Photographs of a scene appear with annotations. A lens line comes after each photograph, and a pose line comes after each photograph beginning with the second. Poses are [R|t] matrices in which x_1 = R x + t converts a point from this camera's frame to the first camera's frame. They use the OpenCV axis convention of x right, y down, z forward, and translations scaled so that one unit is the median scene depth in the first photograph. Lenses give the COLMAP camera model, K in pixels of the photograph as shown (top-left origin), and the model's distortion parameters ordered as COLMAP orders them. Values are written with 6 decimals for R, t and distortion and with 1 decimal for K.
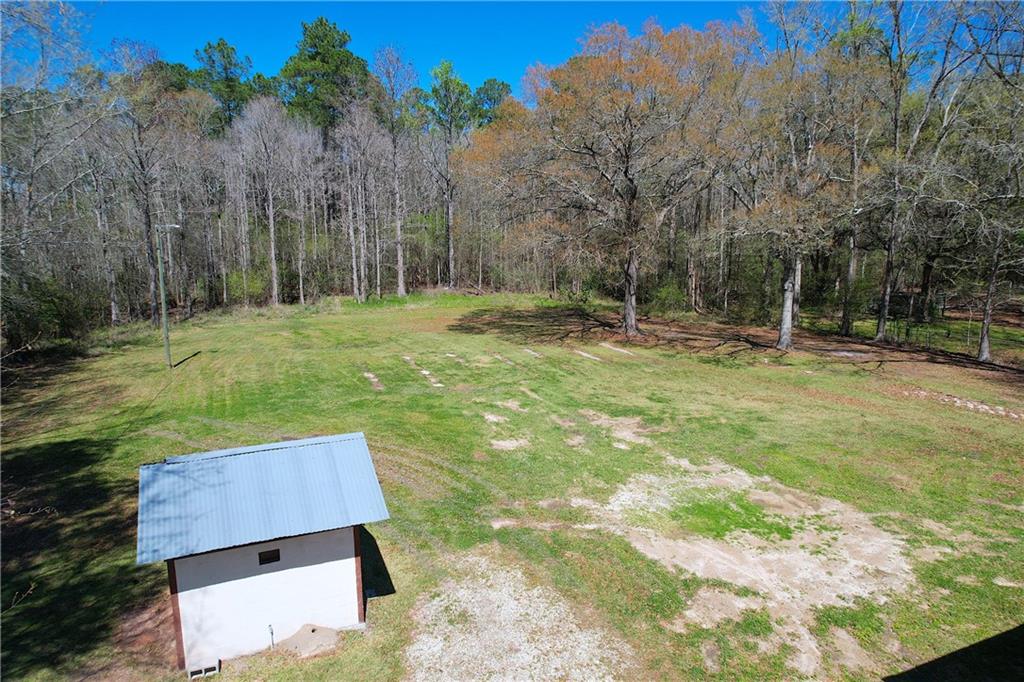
lens RADIAL K [[651.3, 0, 512.0], [0, 651.3, 341.0], [0, 0, 1]] dist [-0.072208, 0.054591]
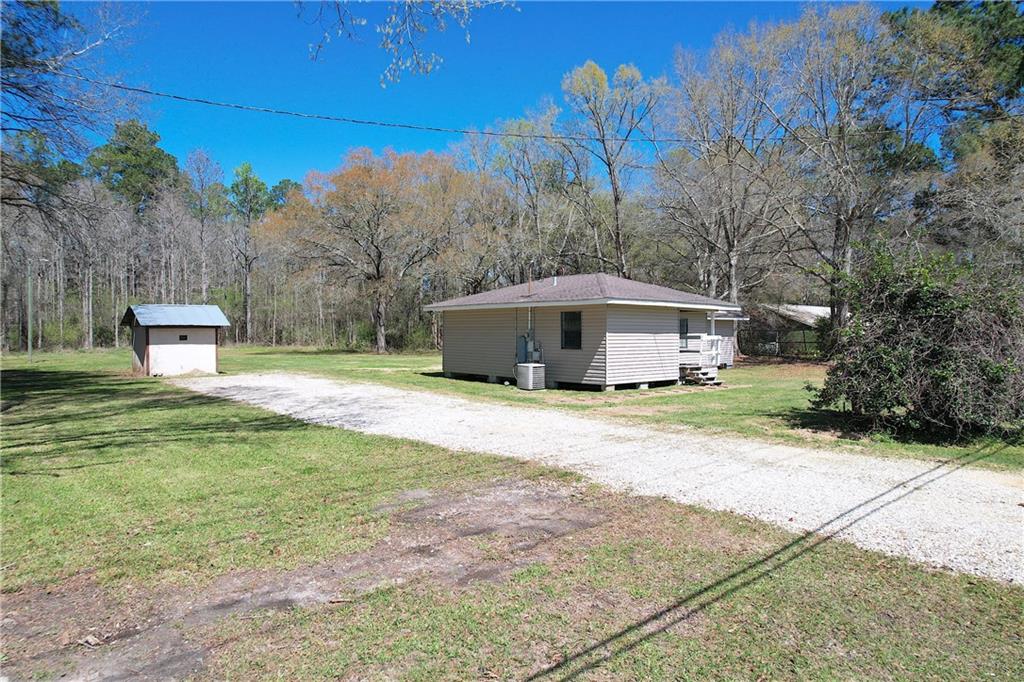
lens RADIAL K [[651.3, 0, 512.0], [0, 651.3, 341.0], [0, 0, 1]] dist [-0.072208, 0.054591]
pose [[0.955362, -0.005098, 0.295393, 0.033370], [0.050331, 0.988043, -0.145731, 0.185519], [-0.291118, 0.154094, 0.944196, -0.444529]]
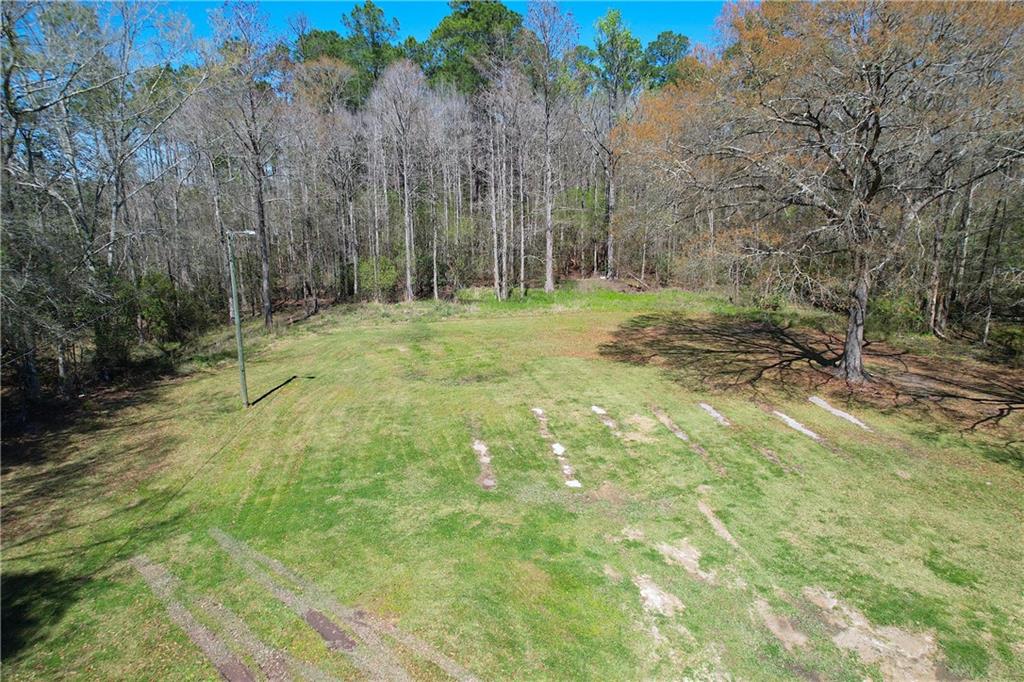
lens RADIAL K [[651.3, 0, 512.0], [0, 651.3, 341.0], [0, 0, 1]] dist [-0.072208, 0.054591]
pose [[0.969949, 0.053196, -0.237422, -0.015300], [-0.040415, 0.997476, 0.058383, -0.077192], [0.239928, -0.047033, 0.969651, 0.223680]]
